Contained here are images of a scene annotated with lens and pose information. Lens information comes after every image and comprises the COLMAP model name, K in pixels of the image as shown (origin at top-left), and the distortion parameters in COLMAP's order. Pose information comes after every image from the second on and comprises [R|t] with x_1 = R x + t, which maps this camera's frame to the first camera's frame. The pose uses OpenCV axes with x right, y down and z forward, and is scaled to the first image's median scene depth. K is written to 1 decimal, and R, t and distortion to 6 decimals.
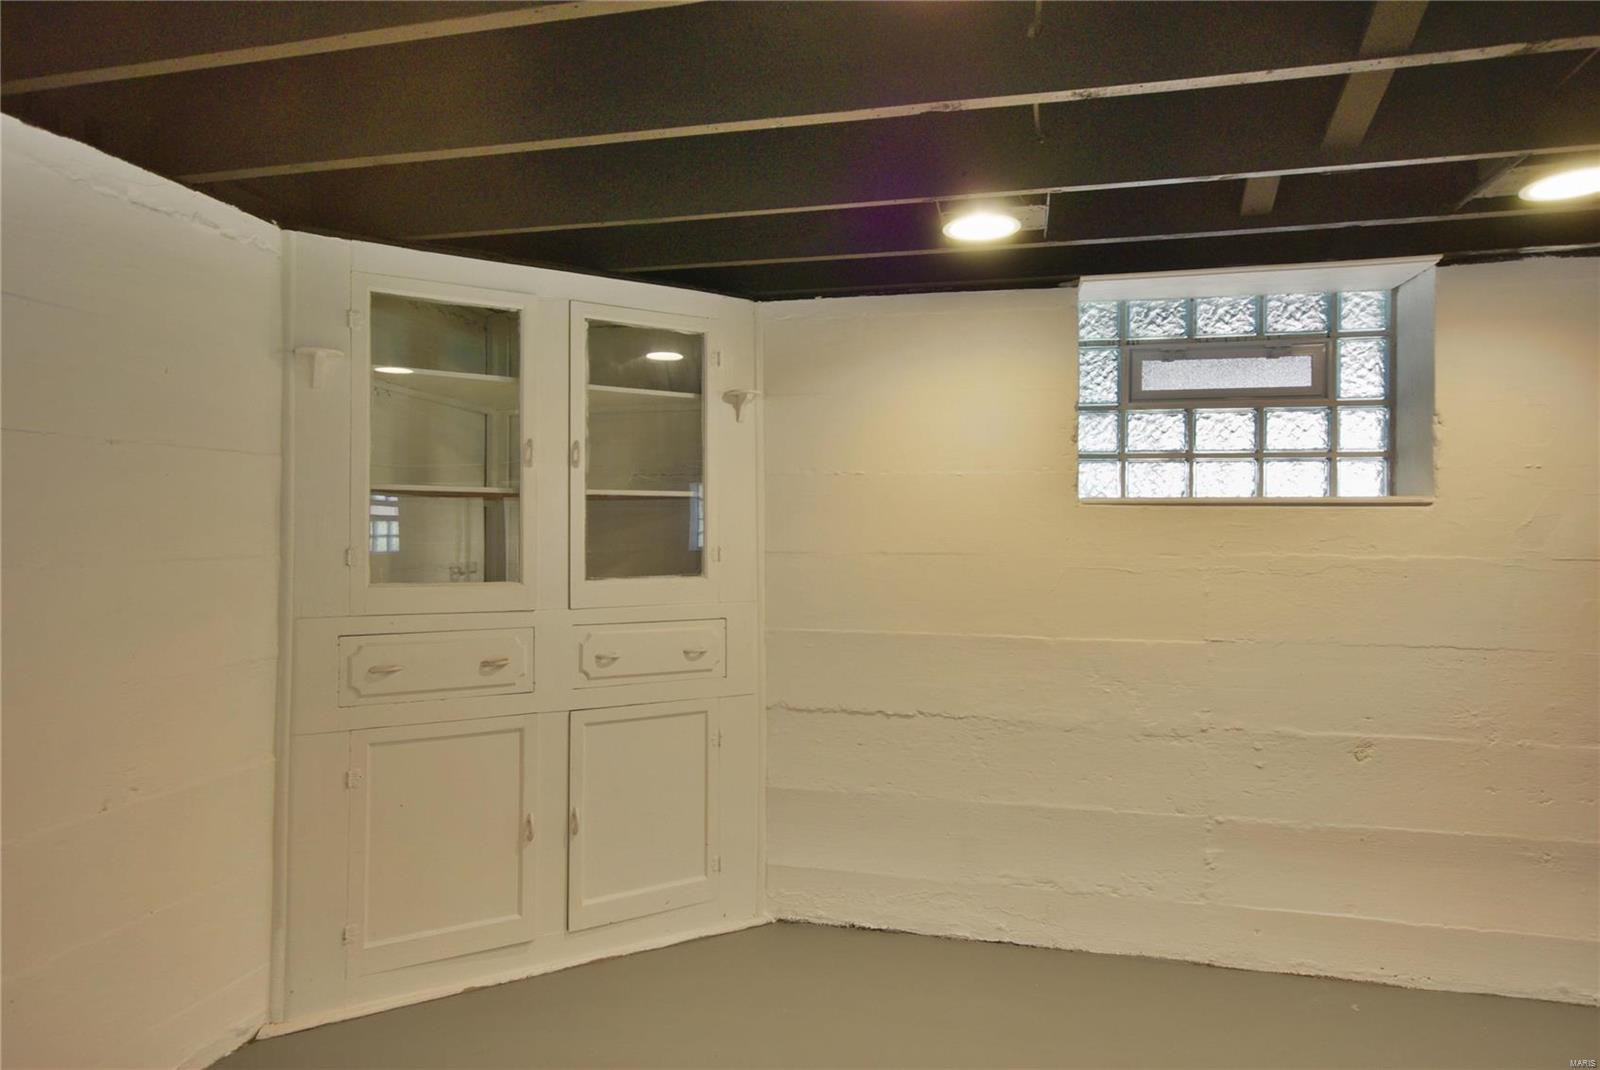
lens RADIAL K [[962.3, 0, 795.0], [0, 962.3, 536.8], [0, 0, 1]] dist [0.025693, -0.000025]
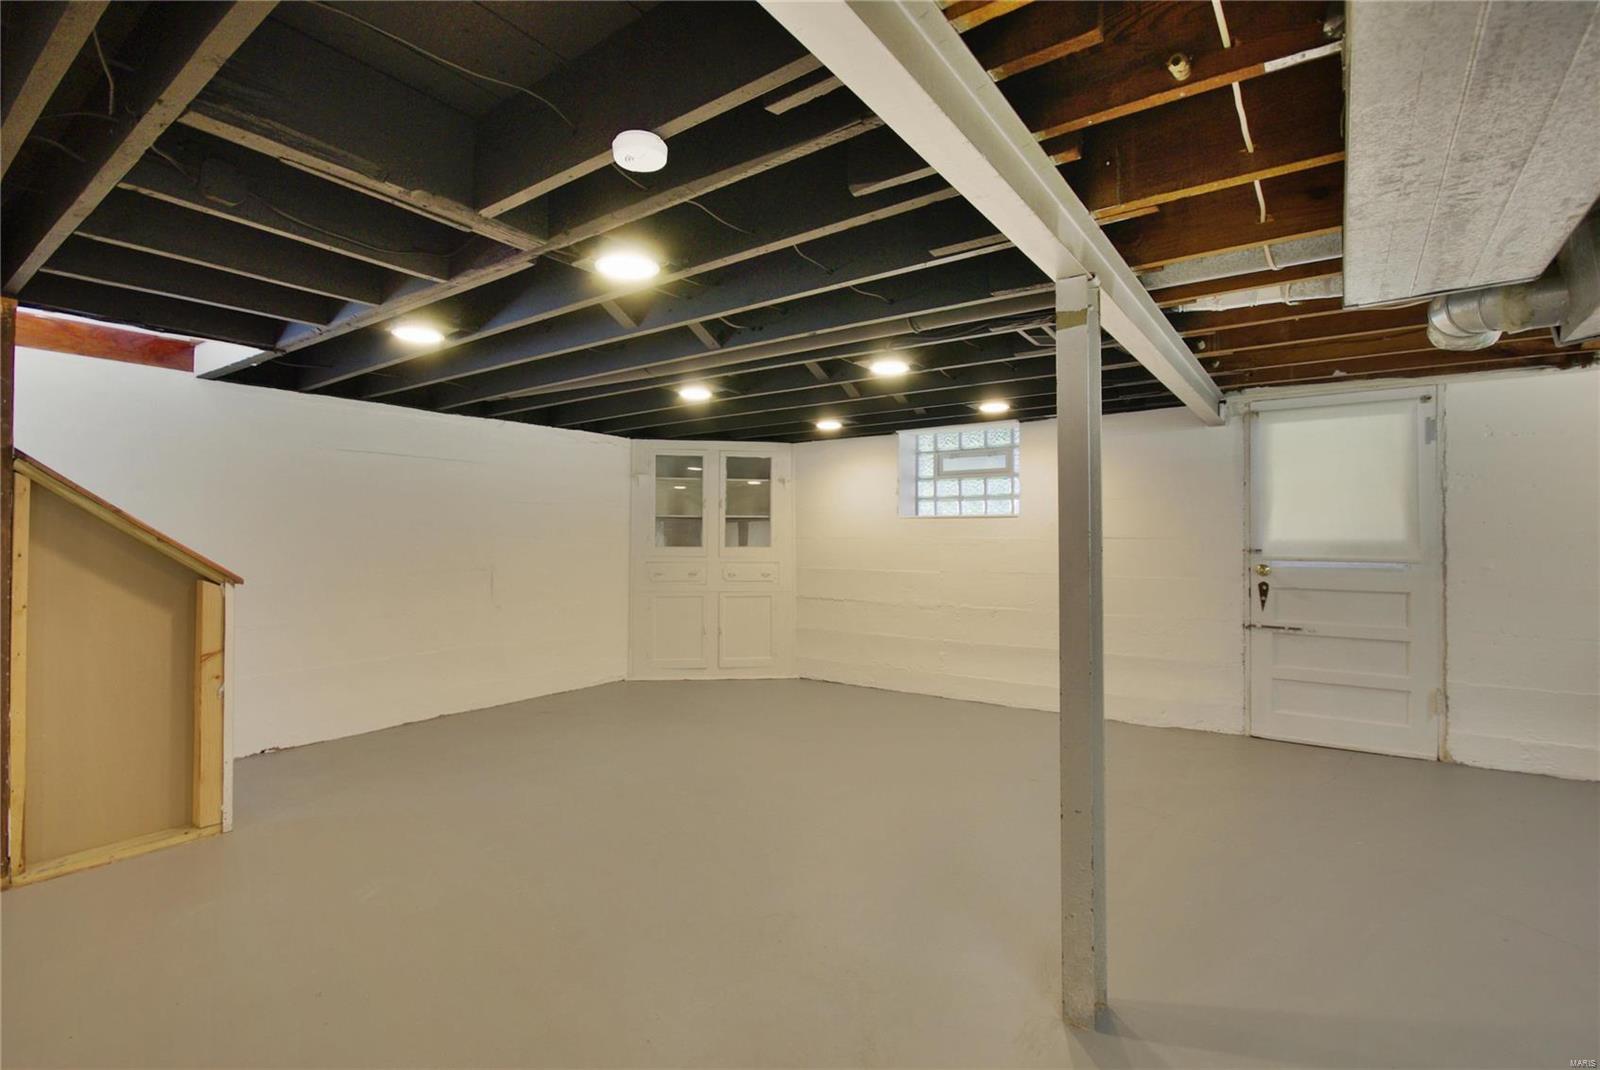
lens RADIAL K [[735.1, 0, 799.8], [0, 735.1, 538.7], [0, 0, 1]] dist [-0.016472, -0.000989]
pose [[0.925675, -0.002755, -0.378311, 0.743443], [-0.003917, 0.999850, -0.016867, 0.051077], [0.378300, 0.017095, 0.925525, -0.856818]]
